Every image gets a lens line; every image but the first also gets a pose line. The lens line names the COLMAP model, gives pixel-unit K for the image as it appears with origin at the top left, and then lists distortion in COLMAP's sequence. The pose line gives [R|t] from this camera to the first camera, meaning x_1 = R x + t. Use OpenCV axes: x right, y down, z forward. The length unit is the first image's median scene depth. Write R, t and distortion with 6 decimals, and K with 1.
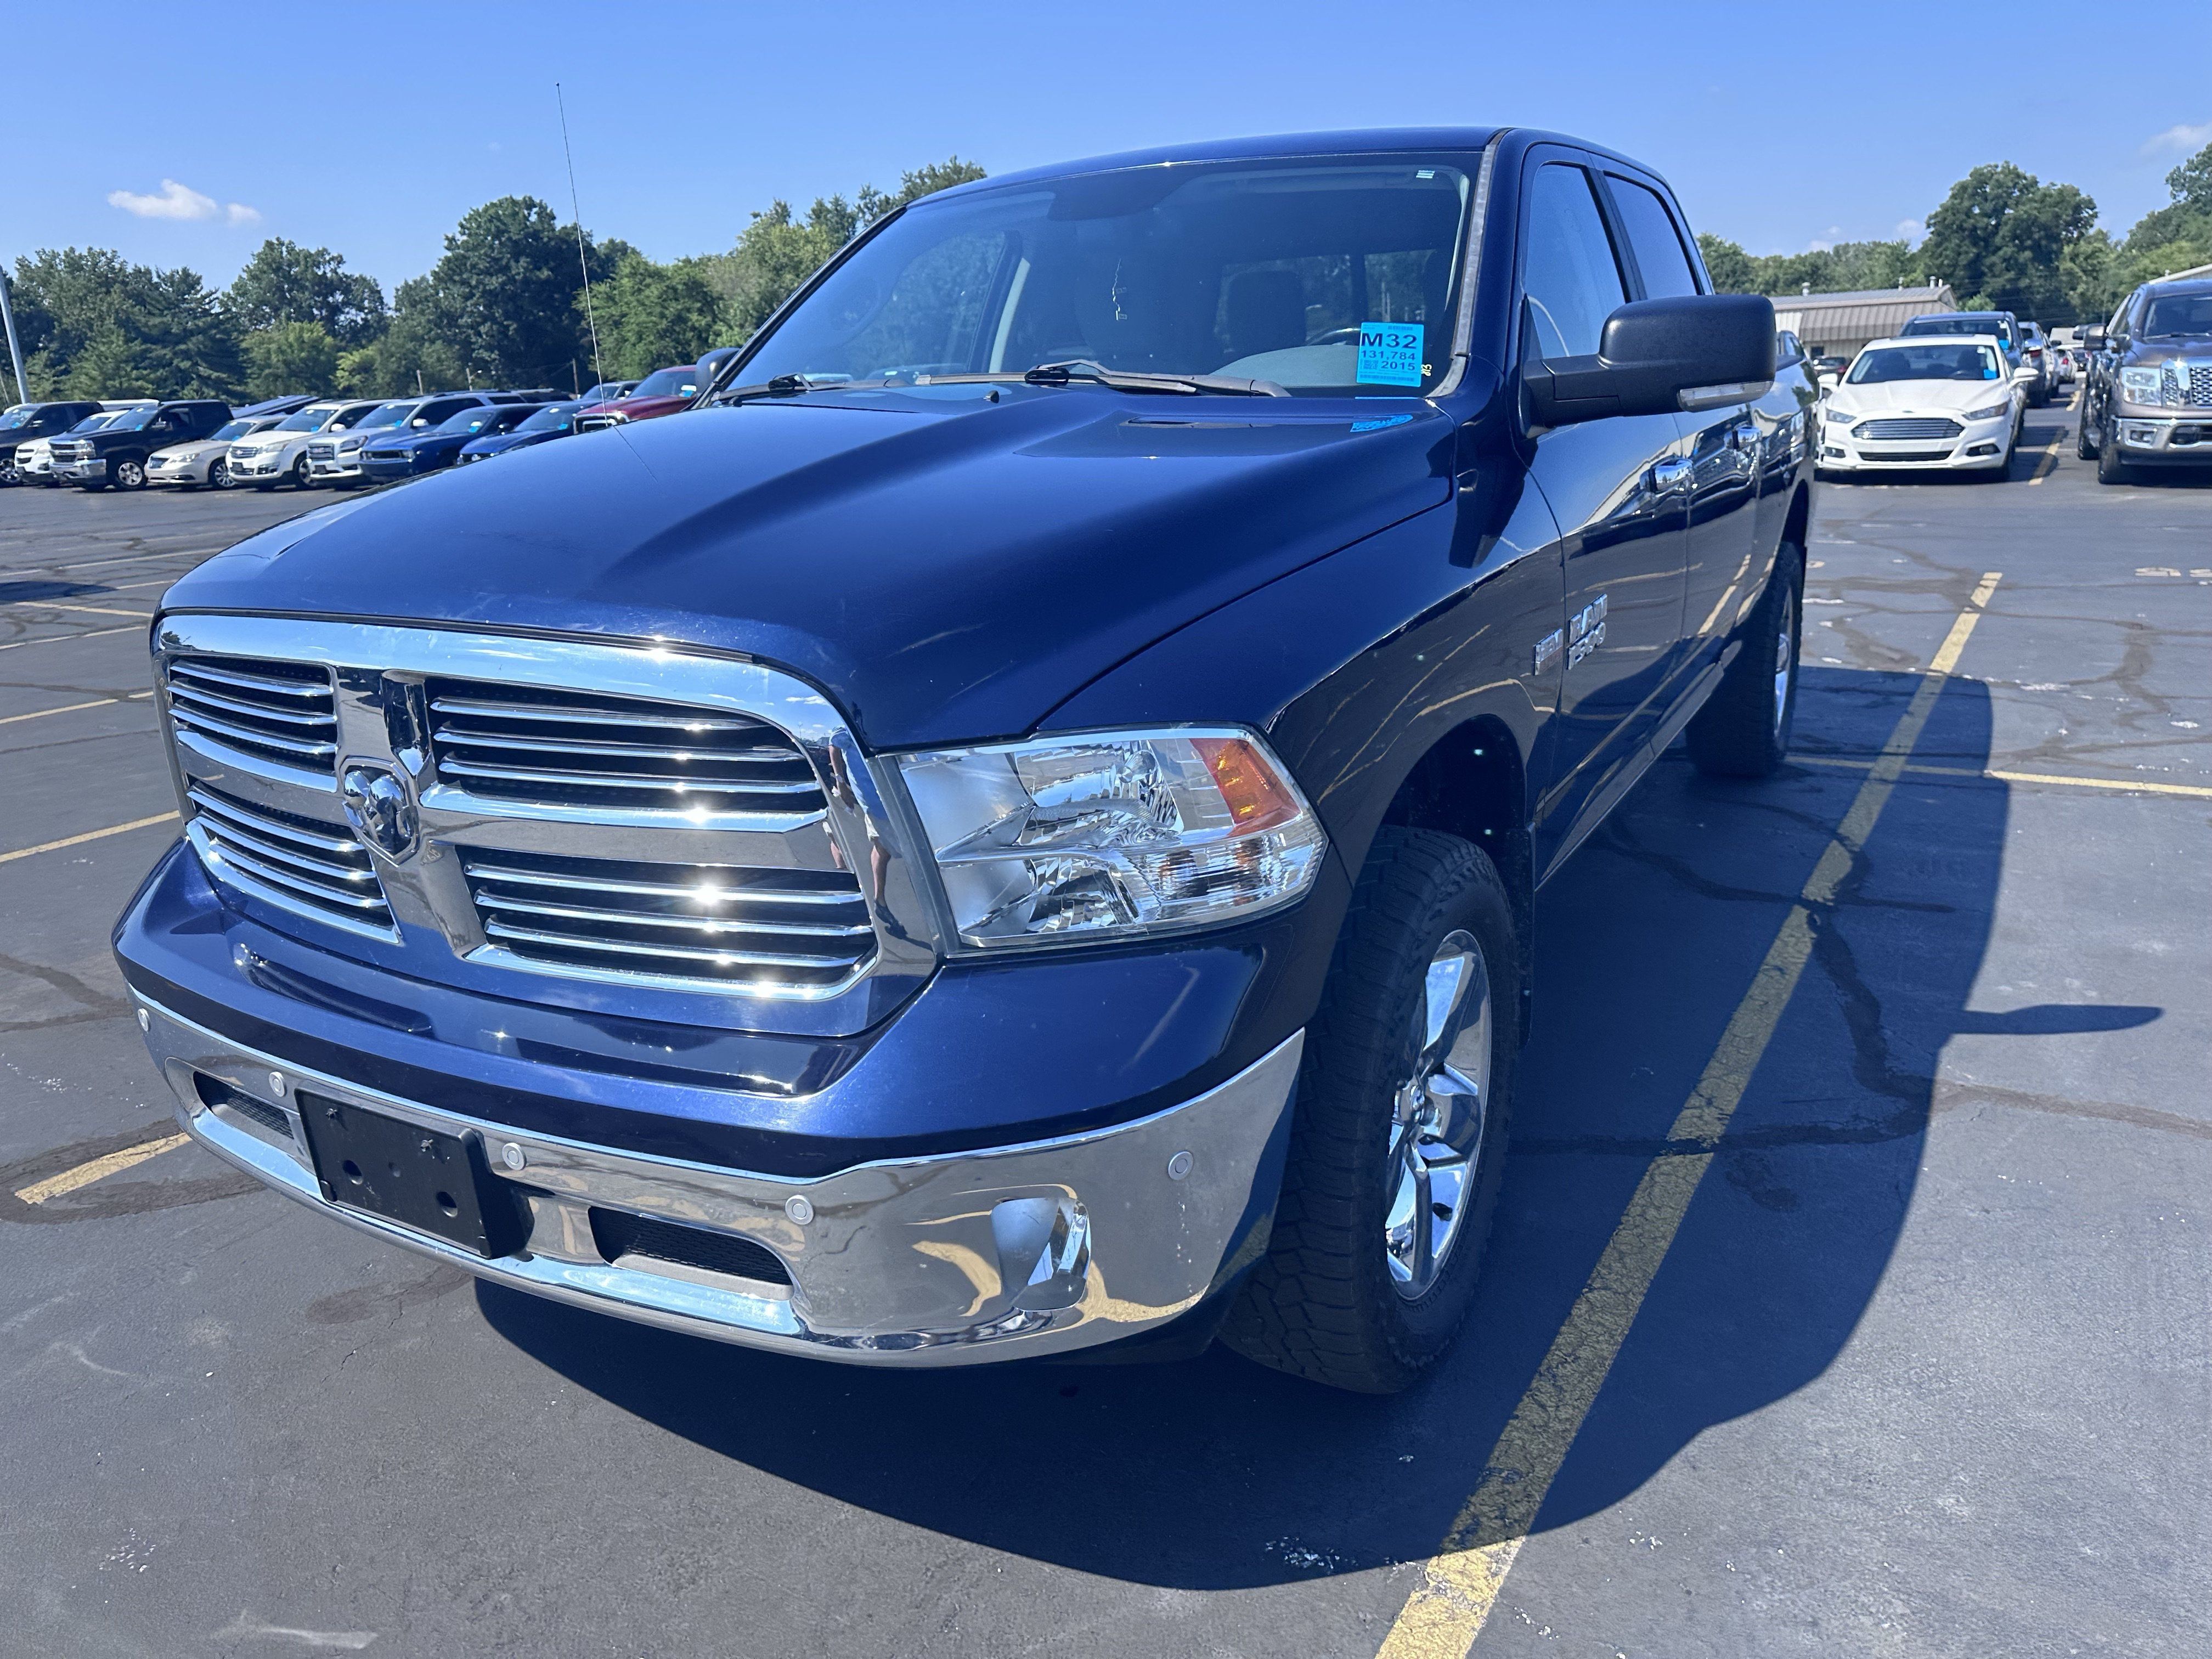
lens RADIAL K [[1555.4, 0, 1105.2], [0, 1555.4, 824.6], [0, 0, 1]] dist [0.033254, -0.035482]
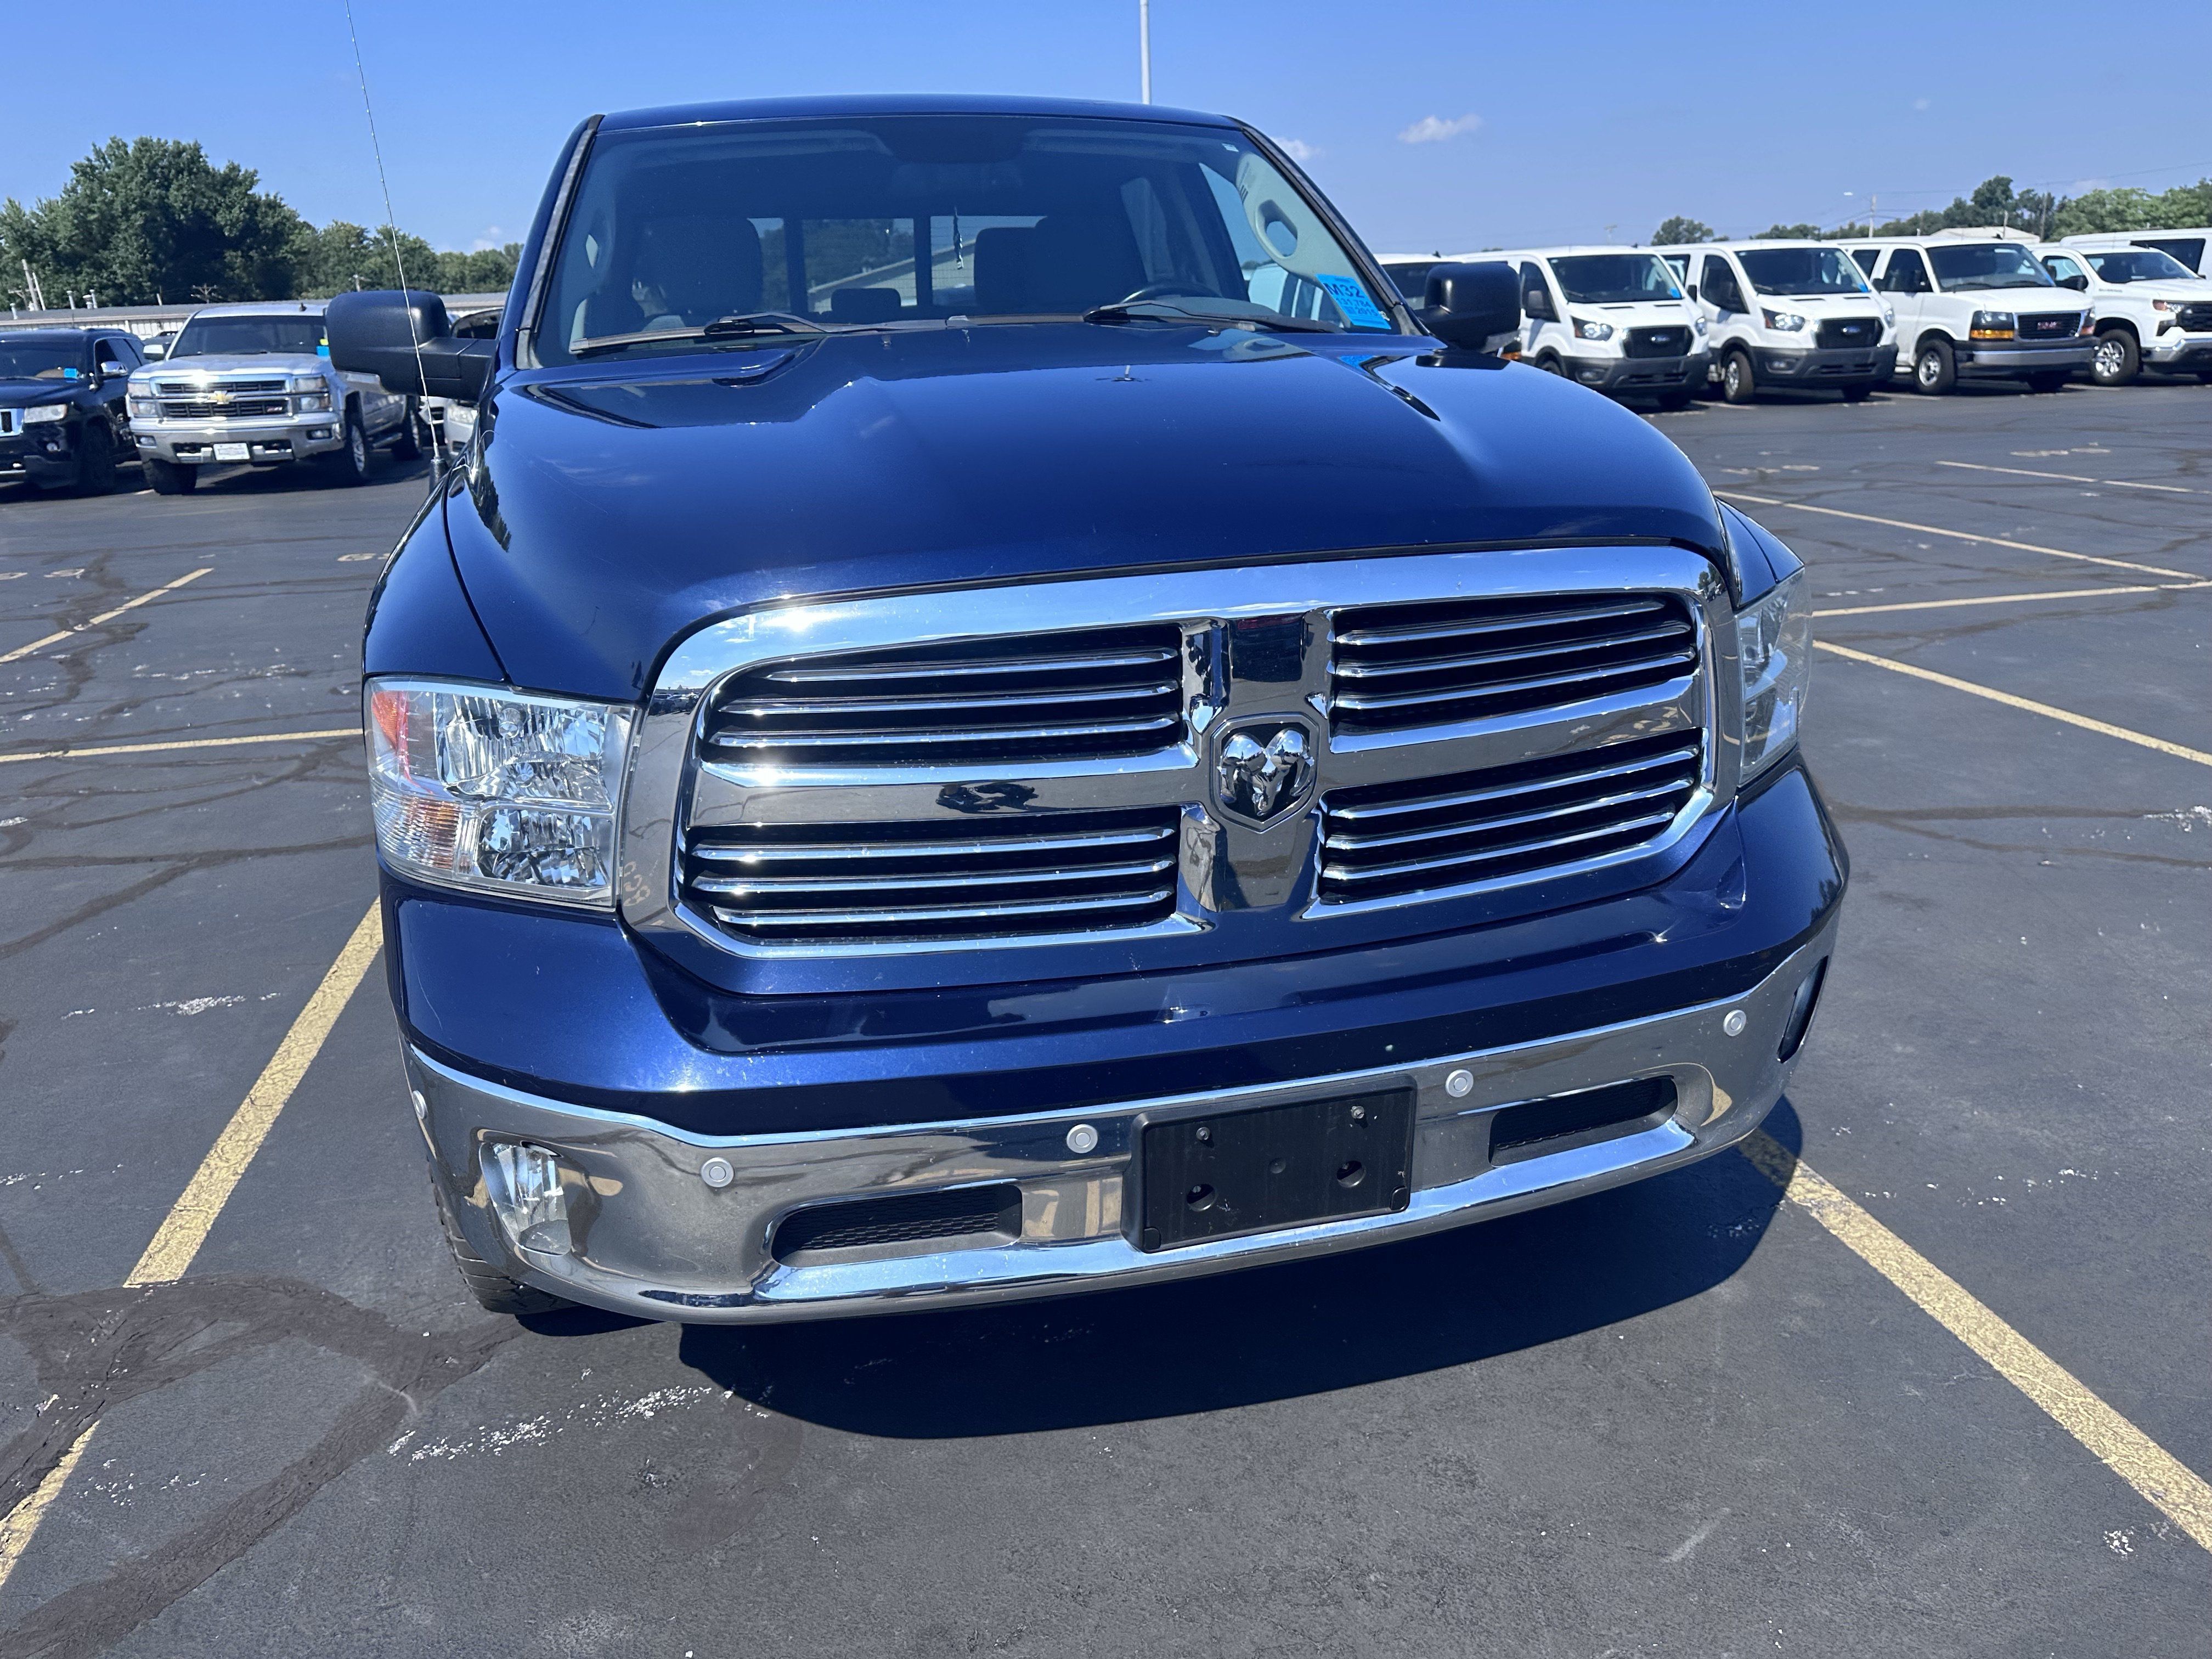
lens RADIAL K [[1555.4, 0, 1094.3], [0, 1555.4, 829.0], [0, 0, 1]] dist [0.033254, -0.035482]
pose [[0.725613, -0.202681, 0.657576, -0.614399], [0.199780, 0.976525, 0.080539, -0.036772], [-0.658463, 0.072930, 0.749071, 0.214885]]
